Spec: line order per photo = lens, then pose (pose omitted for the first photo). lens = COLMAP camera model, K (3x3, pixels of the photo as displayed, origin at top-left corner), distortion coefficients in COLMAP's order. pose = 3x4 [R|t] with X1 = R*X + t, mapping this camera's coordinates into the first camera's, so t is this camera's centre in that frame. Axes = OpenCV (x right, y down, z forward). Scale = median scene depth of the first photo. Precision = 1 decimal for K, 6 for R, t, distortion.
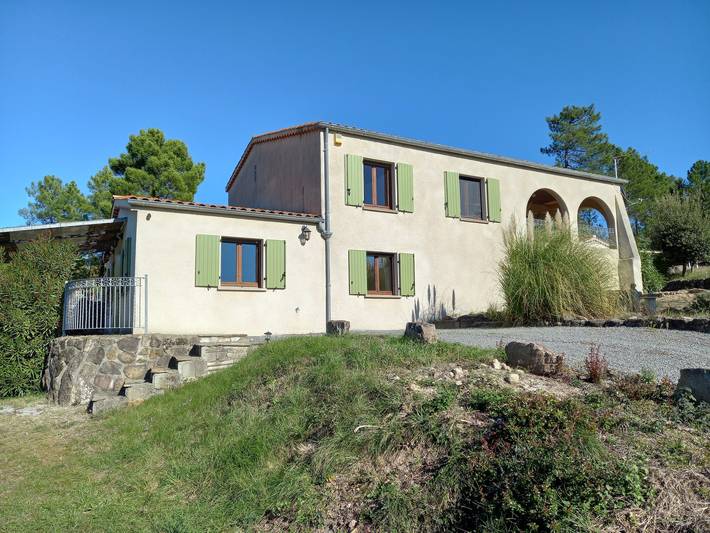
lens RADIAL K [[606.3, 0, 355.0], [0, 606.3, 266.5], [0, 0, 1]] dist [0.142627, -0.204069]
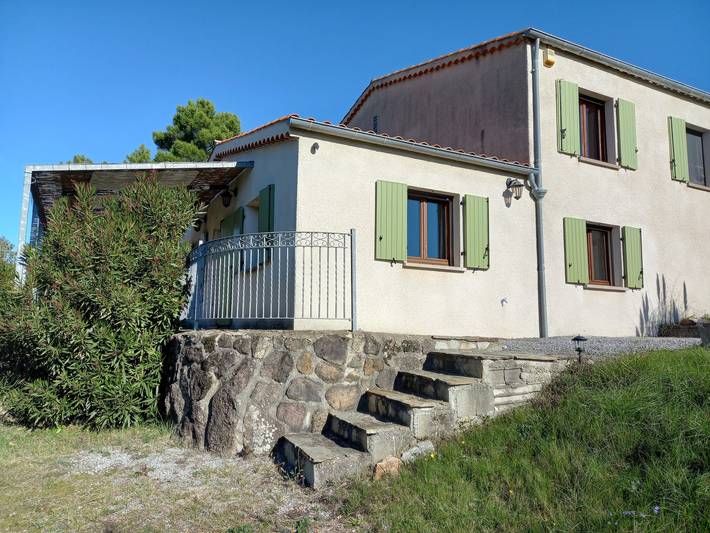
lens RADIAL K [[606.3, 0, 355.0], [0, 606.3, 266.5], [0, 0, 1]] dist [0.142627, -0.204069]
pose [[0.999386, 0.030067, -0.017998, -0.242106], [-0.030054, 0.999548, 0.001019, 0.035779], [0.018020, -0.000478, 0.999838, 0.315702]]
